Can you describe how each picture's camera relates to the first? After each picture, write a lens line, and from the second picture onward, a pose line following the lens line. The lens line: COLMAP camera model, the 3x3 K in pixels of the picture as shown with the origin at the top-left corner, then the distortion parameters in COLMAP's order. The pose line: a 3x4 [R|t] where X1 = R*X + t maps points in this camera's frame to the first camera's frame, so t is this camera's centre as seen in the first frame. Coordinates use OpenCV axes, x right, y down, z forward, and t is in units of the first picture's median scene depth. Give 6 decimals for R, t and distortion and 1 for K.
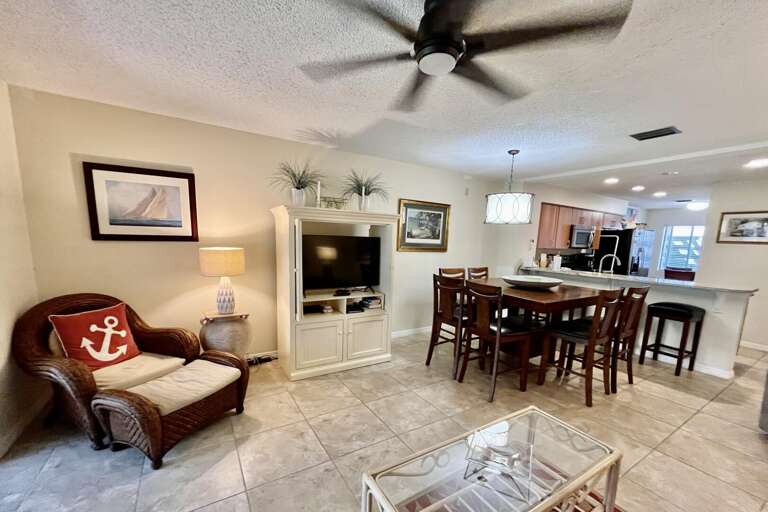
lens RADIAL K [[311.0, 0, 382.1], [0, 311.0, 285.4], [0, 0, 1]] dist [-0.001573, -0.000472]
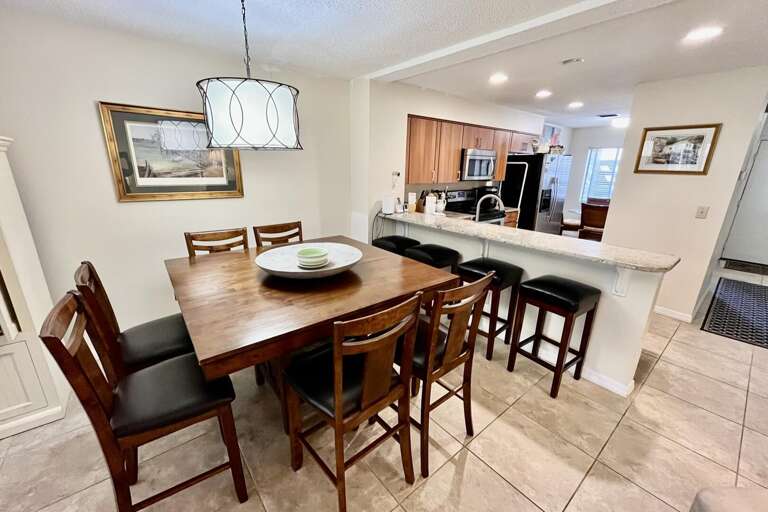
lens RADIAL K [[311.0, 0, 383.2], [0, 311.0, 257.4], [0, 0, 1]] dist [-0.001573, -0.000472]
pose [[0.991201, -0.053652, 0.121002, 0.410263], [0.036211, 0.989206, 0.141987, -0.067988], [-0.127314, -0.136357, 0.982445, 0.347163]]
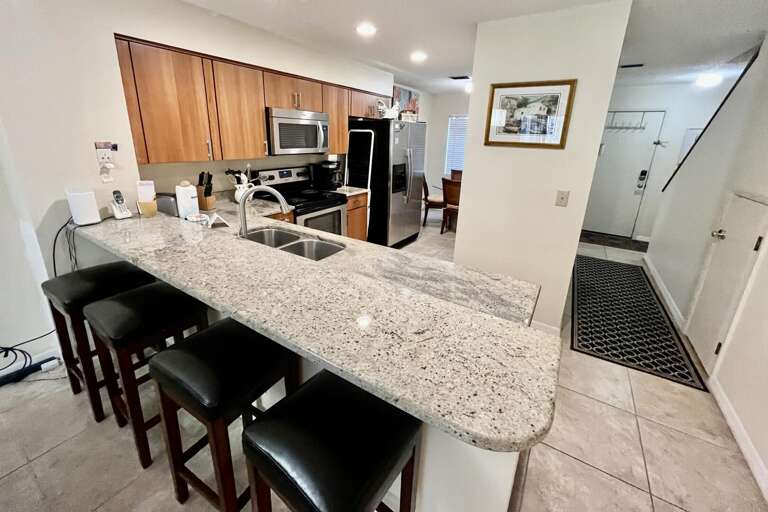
lens RADIAL K [[311.0, 0, 382.6], [0, 311.0, 225.8], [0, 0, 1]] dist [-0.001573, -0.000472]
pose [[0.898491, -0.129247, 0.419533, 0.690925], [0.067512, 0.984990, 0.158862, -0.099574], [-0.433769, -0.114413, 0.893731, 0.595093]]
